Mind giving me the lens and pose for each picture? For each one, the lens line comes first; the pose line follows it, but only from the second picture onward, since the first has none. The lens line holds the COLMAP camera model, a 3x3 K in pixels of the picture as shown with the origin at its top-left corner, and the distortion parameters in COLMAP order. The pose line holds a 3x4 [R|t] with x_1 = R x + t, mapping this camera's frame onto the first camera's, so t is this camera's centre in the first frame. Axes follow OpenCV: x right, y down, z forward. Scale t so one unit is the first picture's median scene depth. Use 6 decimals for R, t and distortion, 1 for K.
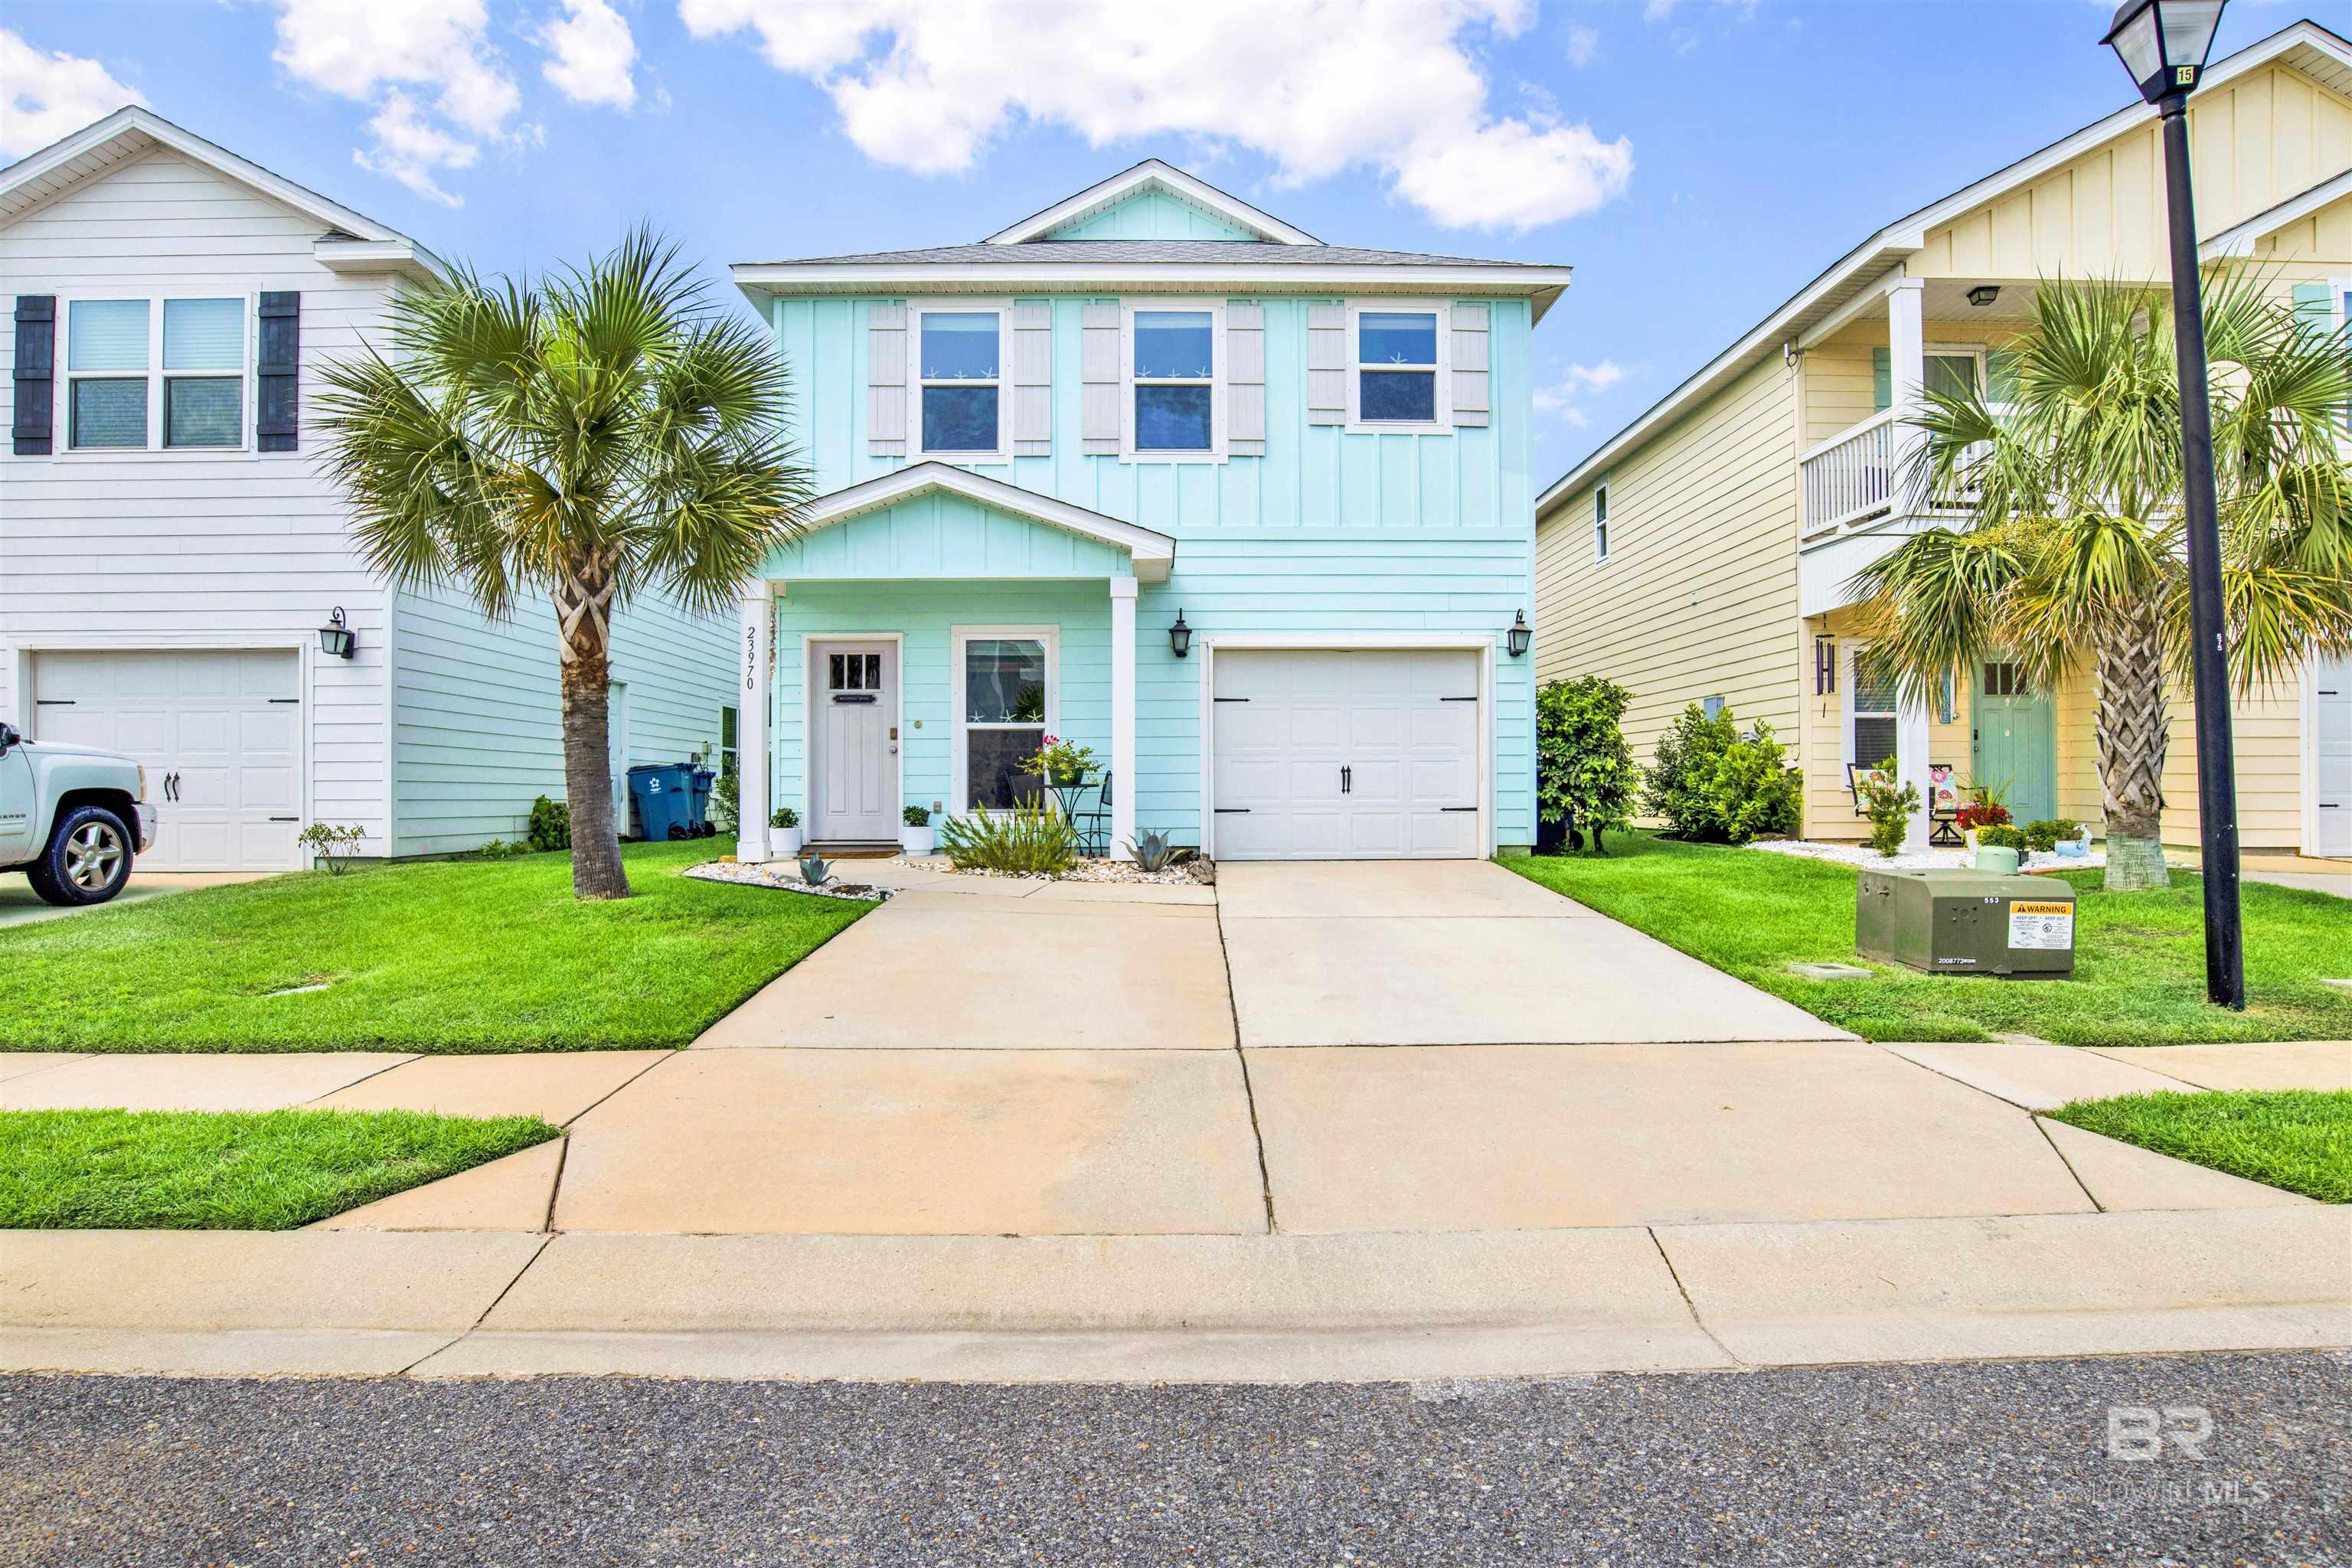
lens RADIAL K [[1395.0, 0, 1176.0], [0, 1395.0, 784.0], [0, 0, 1]] dist [0.002671, 0.000230]
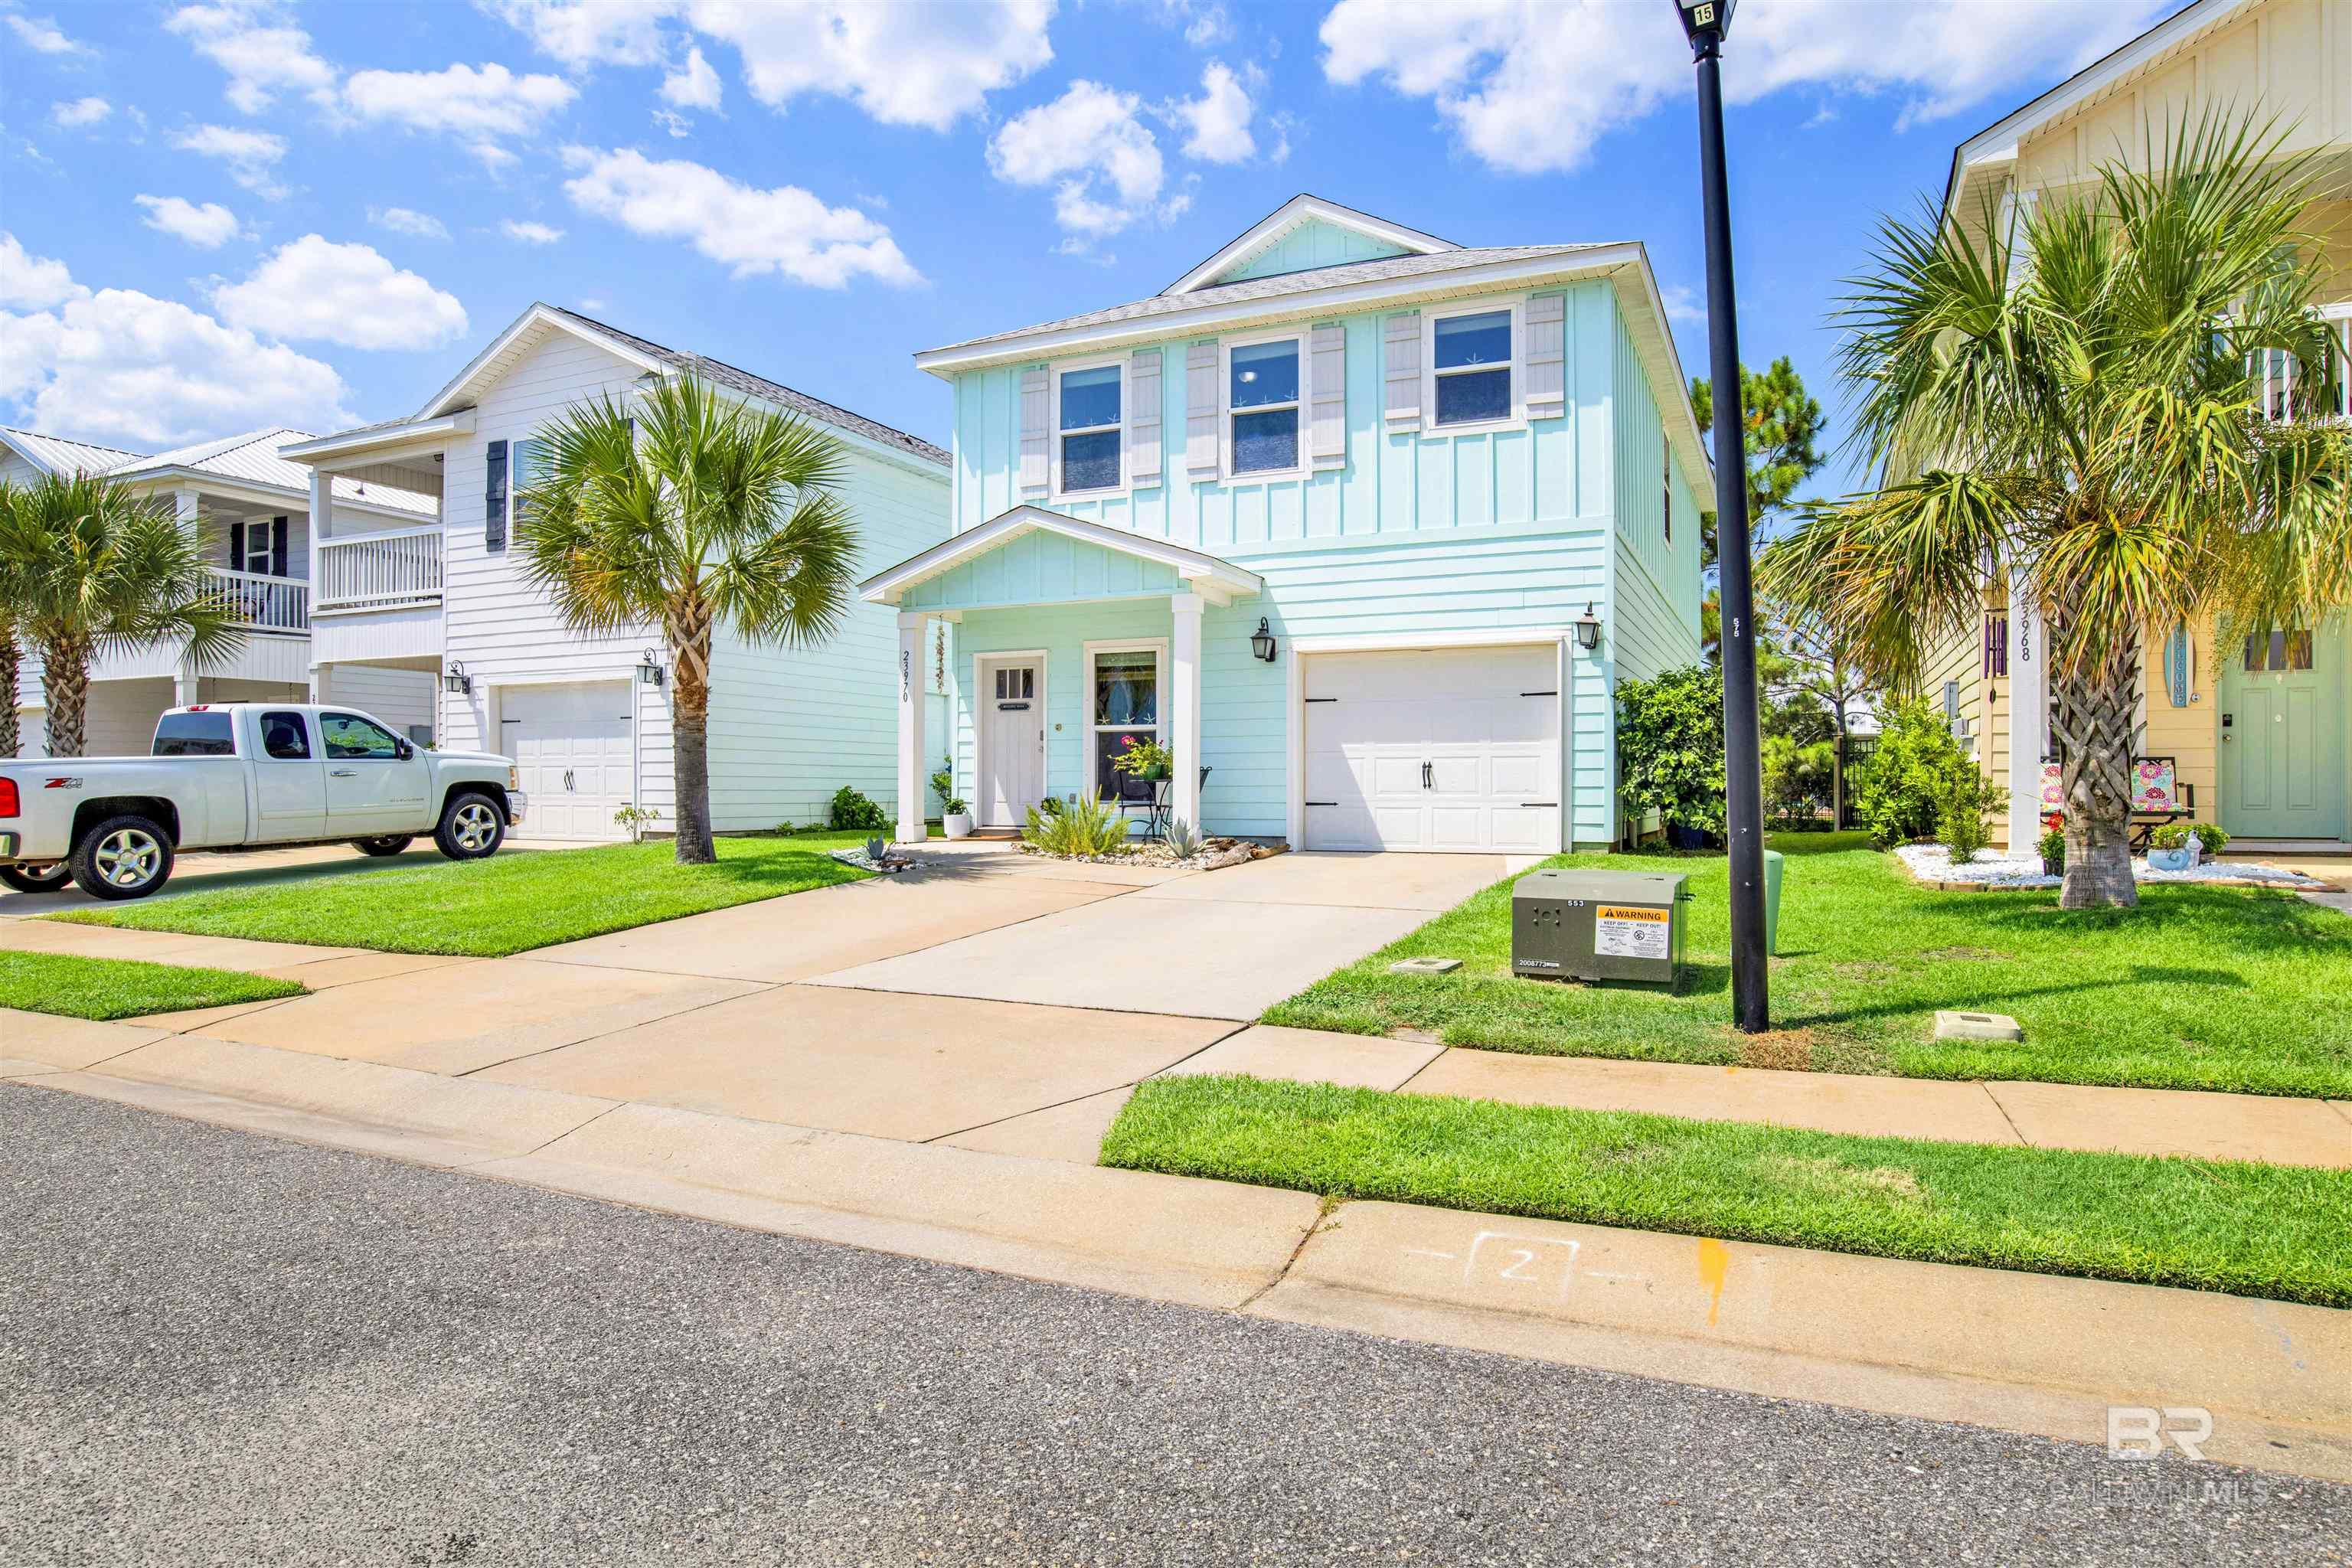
lens RADIAL K [[1354.2, 0, 1176.0], [0, 1354.2, 784.0], [0, 0, 1]] dist [0.001579, 0.000246]
pose [[0.906578, 0.003395, -0.422025, 0.383307], [-0.000616, 0.999977, 0.006722, -0.003281], [0.422038, -0.005834, 0.906559, 0.014811]]
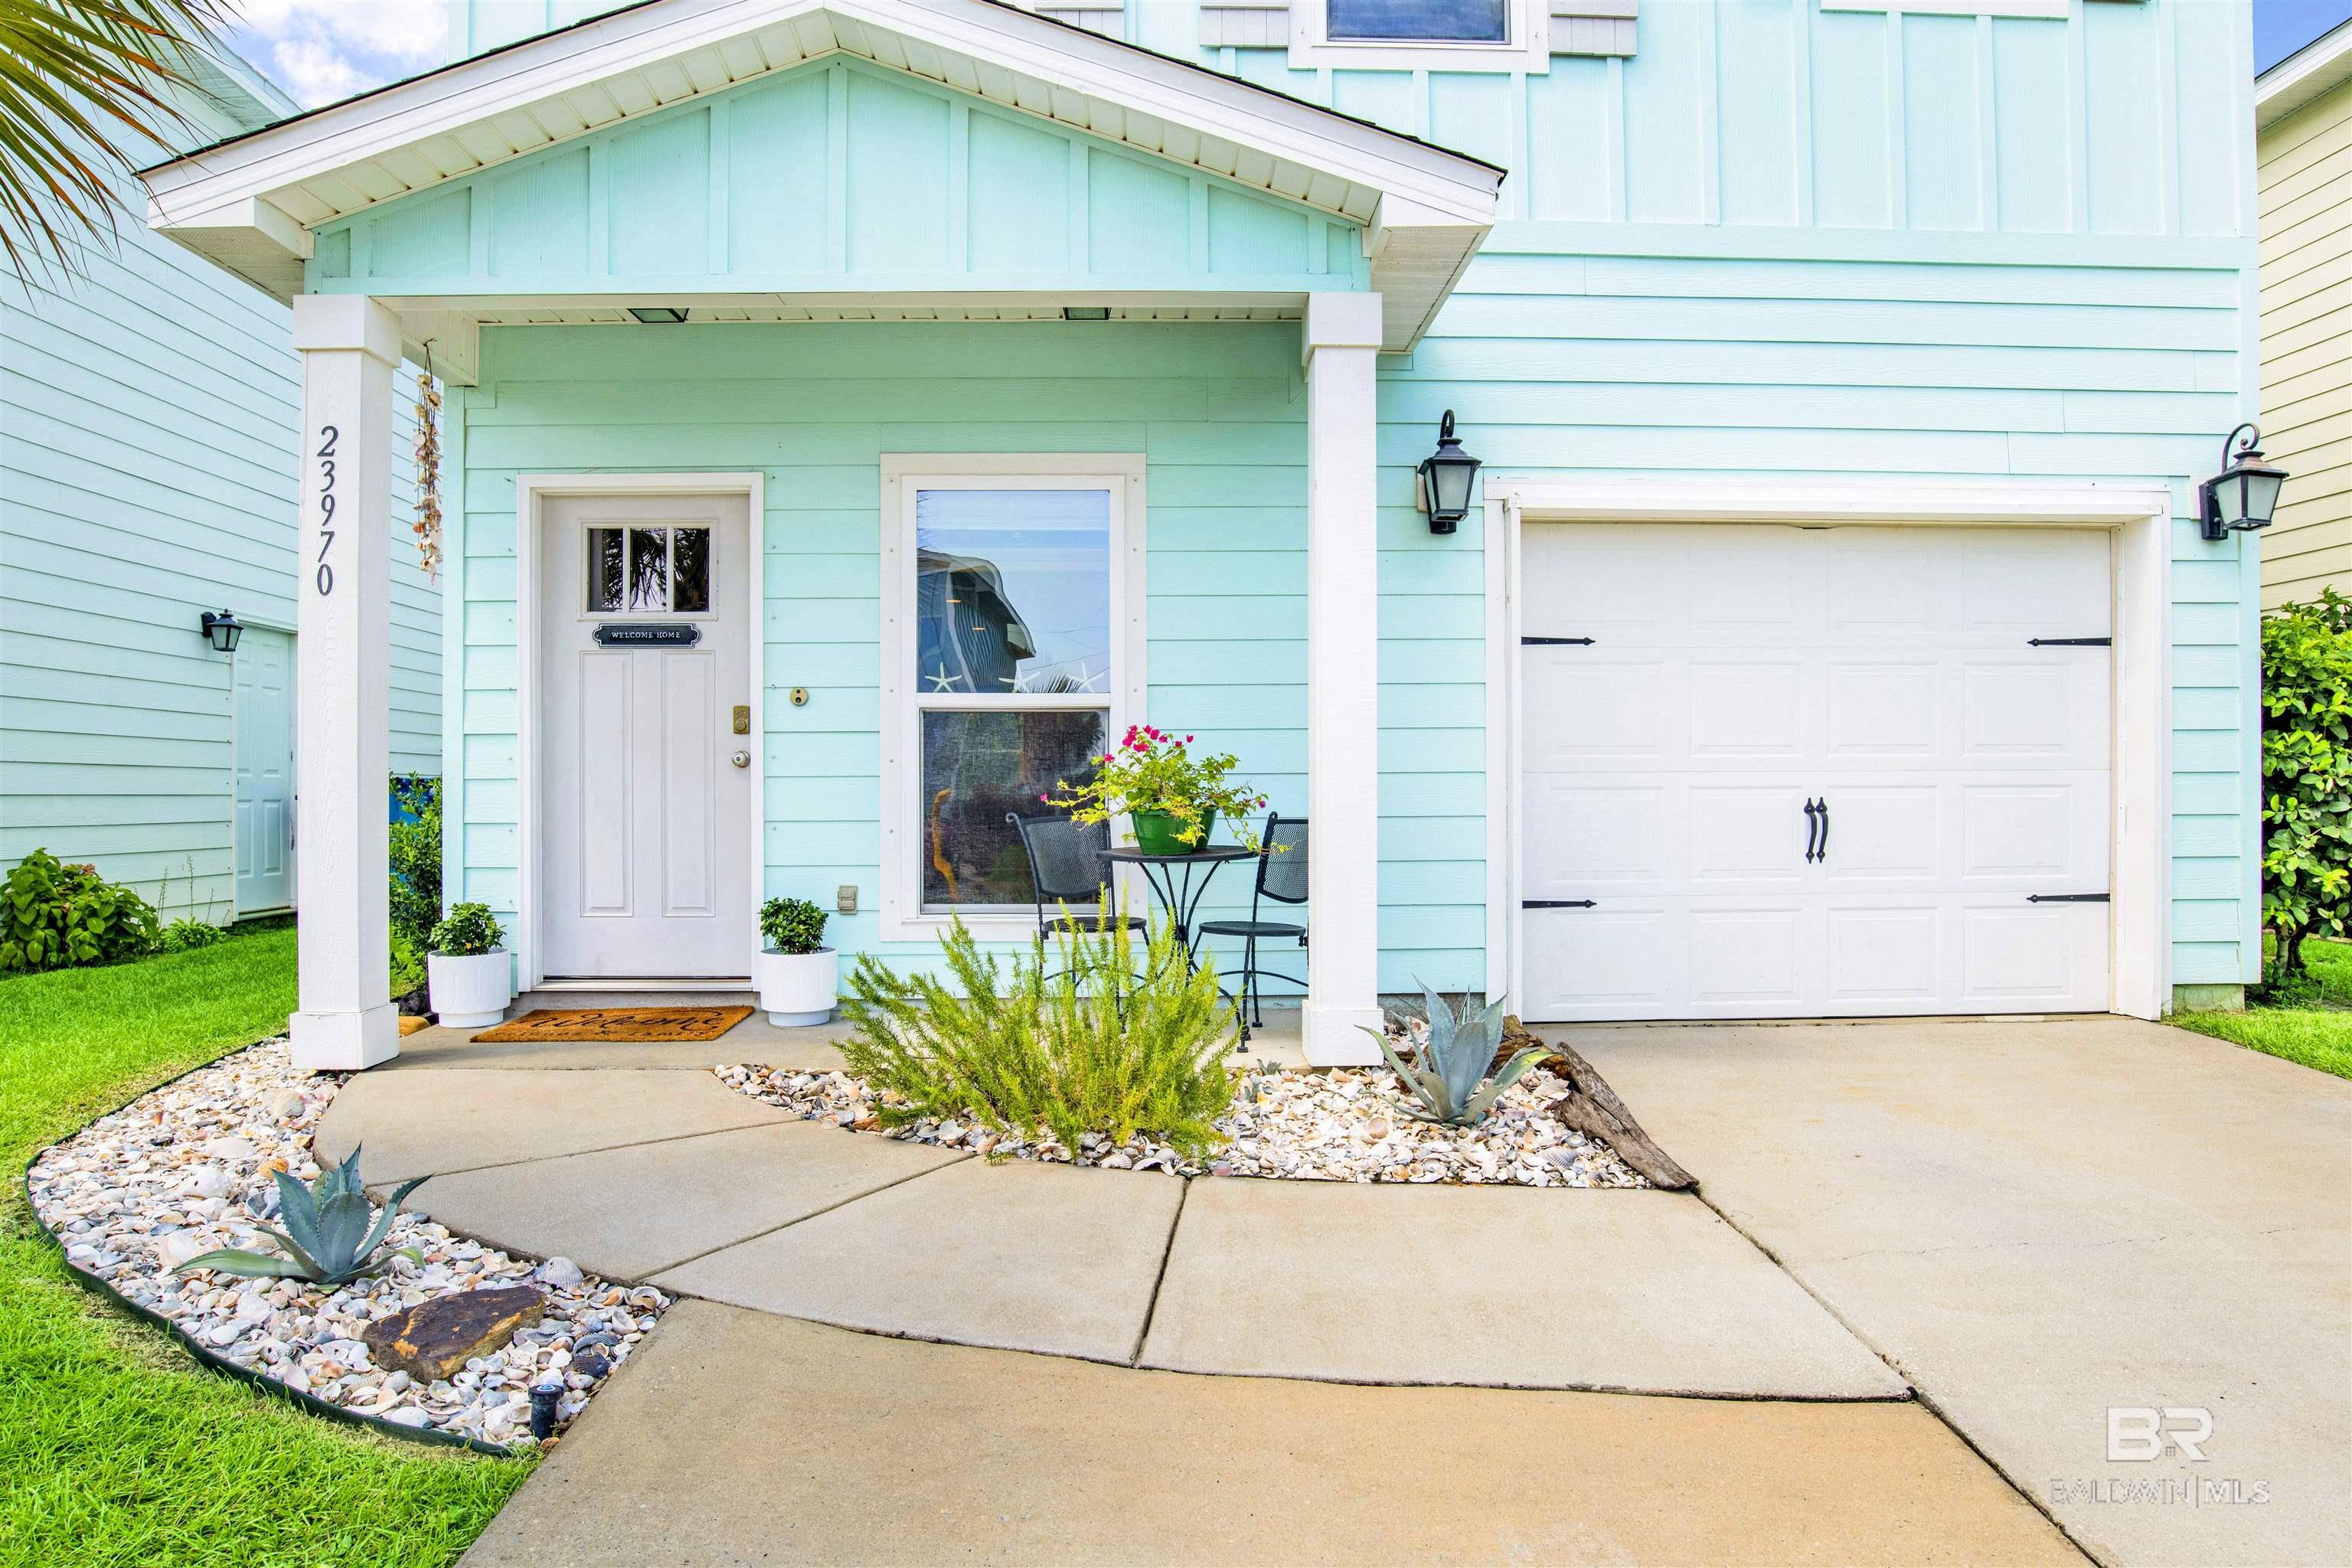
lens RADIAL K [[1484.7, 0, 1176.0], [0, 1484.7, 784.0], [0, 0, 1]] dist [-0.029809, -0.002104]
pose [[0.999887, 0.000152, 0.015002, -0.081155], [-0.000250, 0.999979, 0.006500, -0.020067], [-0.015001, -0.006503, 0.999866, 0.563963]]
